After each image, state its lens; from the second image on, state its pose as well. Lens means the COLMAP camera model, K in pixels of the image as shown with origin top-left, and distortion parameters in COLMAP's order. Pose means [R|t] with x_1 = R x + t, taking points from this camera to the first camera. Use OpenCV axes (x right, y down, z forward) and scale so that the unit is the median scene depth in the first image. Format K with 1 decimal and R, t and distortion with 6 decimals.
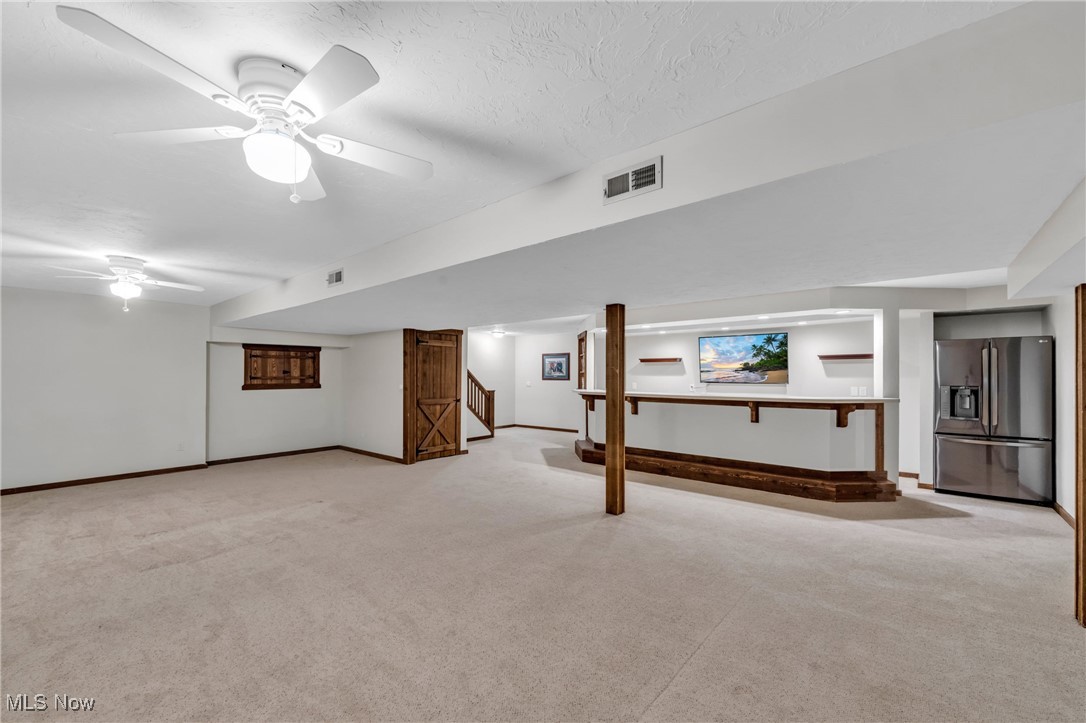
lens RADIAL K [[443.7, 0, 543.5], [0, 443.7, 363.1], [0, 0, 1]] dist [-0.001042, -0.000193]
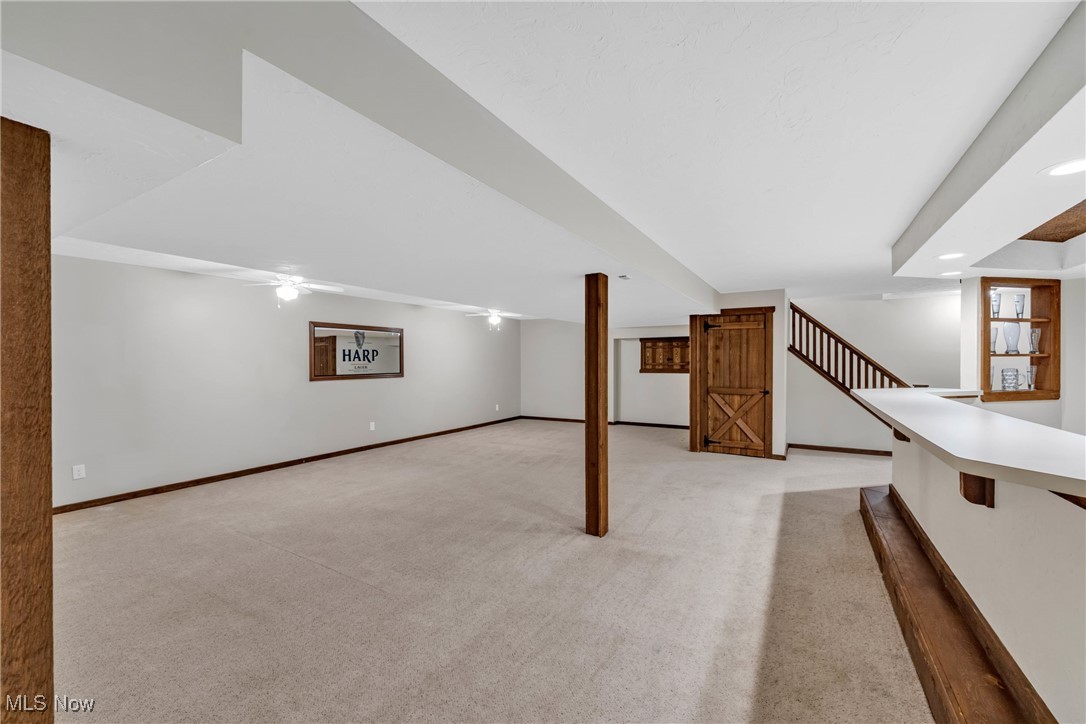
lens RADIAL K [[443.7, 0, 543.5], [0, 443.7, 363.6], [0, 0, 1]] dist [-0.001042, -0.000193]
pose [[0.150823, 0.004454, -0.988551, 0.583423], [0.028682, 0.999549, 0.008879, 0.011746], [0.988145, -0.029692, 0.150627, 0.487129]]
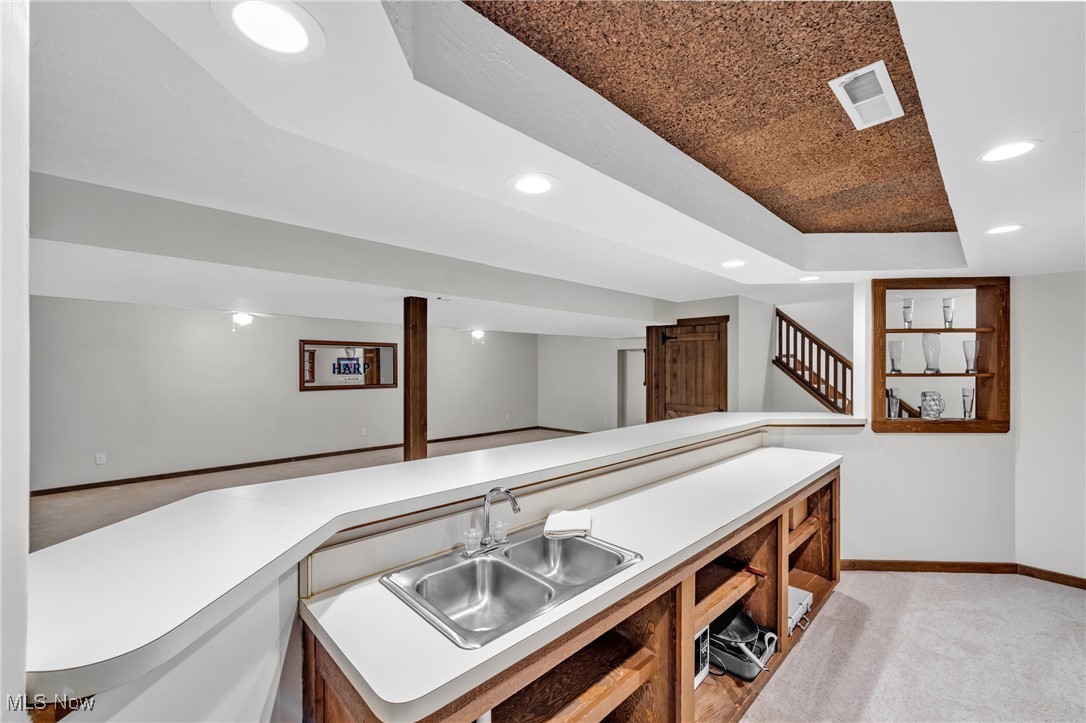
lens RADIAL K [[443.7, 0, 543.5], [0, 443.7, 363.1], [0, 0, 1]] dist [-0.001042, -0.000193]
pose [[-0.103406, -0.012685, -0.994558, 0.601436], [0.026779, 0.999521, -0.015532, 0.007828], [0.994279, -0.028239, -0.103016, 0.816266]]
